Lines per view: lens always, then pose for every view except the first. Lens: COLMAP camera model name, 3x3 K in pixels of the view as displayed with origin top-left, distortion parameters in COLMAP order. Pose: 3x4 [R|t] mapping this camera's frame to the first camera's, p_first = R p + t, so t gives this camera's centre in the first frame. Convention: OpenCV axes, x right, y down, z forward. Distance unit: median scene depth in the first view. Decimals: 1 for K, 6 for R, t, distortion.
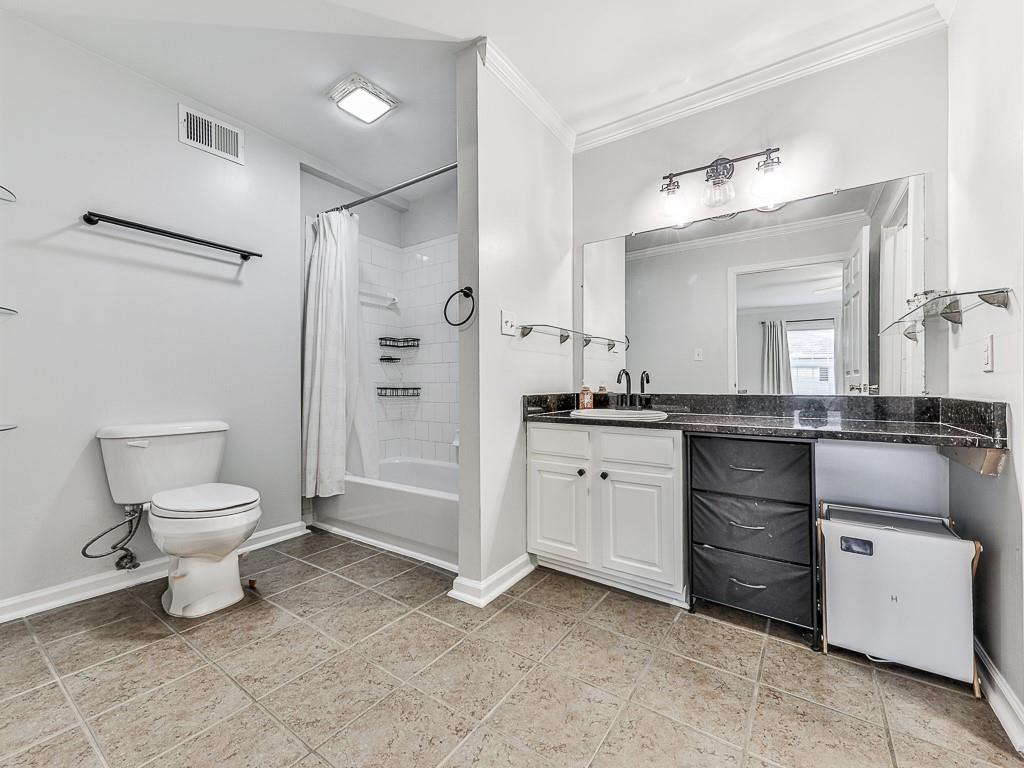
lens RADIAL K [[417.0, 0, 514.8], [0, 417.0, 384.0], [0, 0, 1]] dist [0.003143, -0.000912]
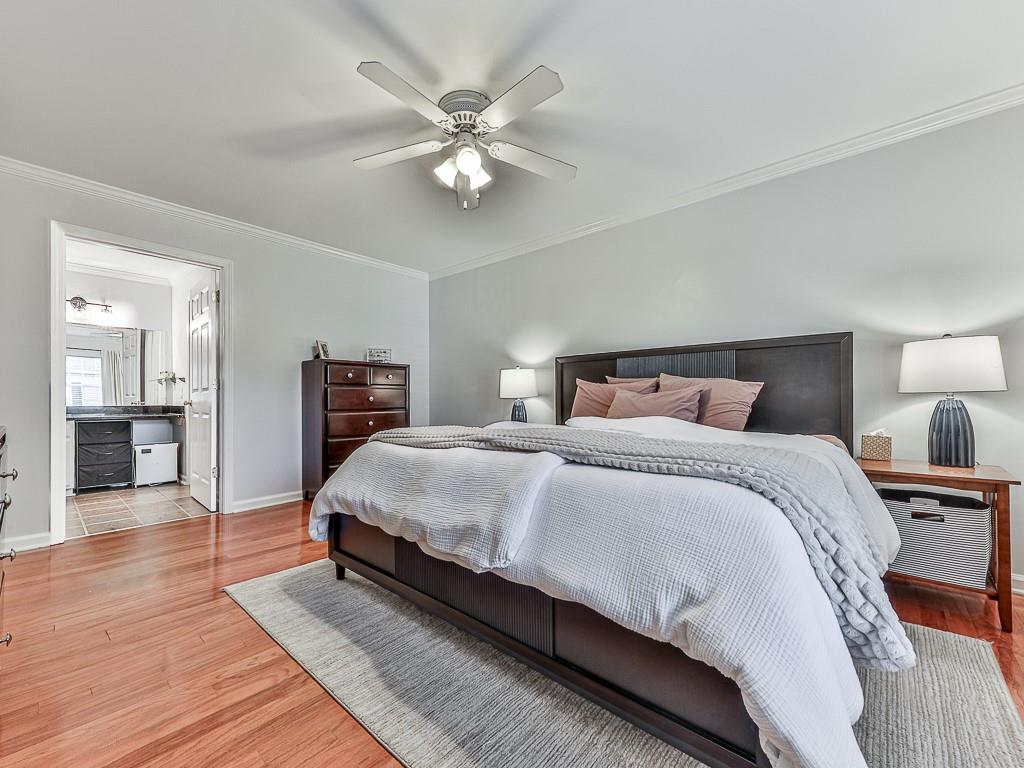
lens RADIAL K [[417.0, 0, 512.6], [0, 417.0, 392.8], [0, 0, 1]] dist [0.003143, -0.000912]
pose [[0.080010, 0.009387, 0.996750, -1.788355], [0.001754, 0.999953, -0.009558, -0.026352], [-0.996793, 0.002513, 0.079989, -1.710565]]
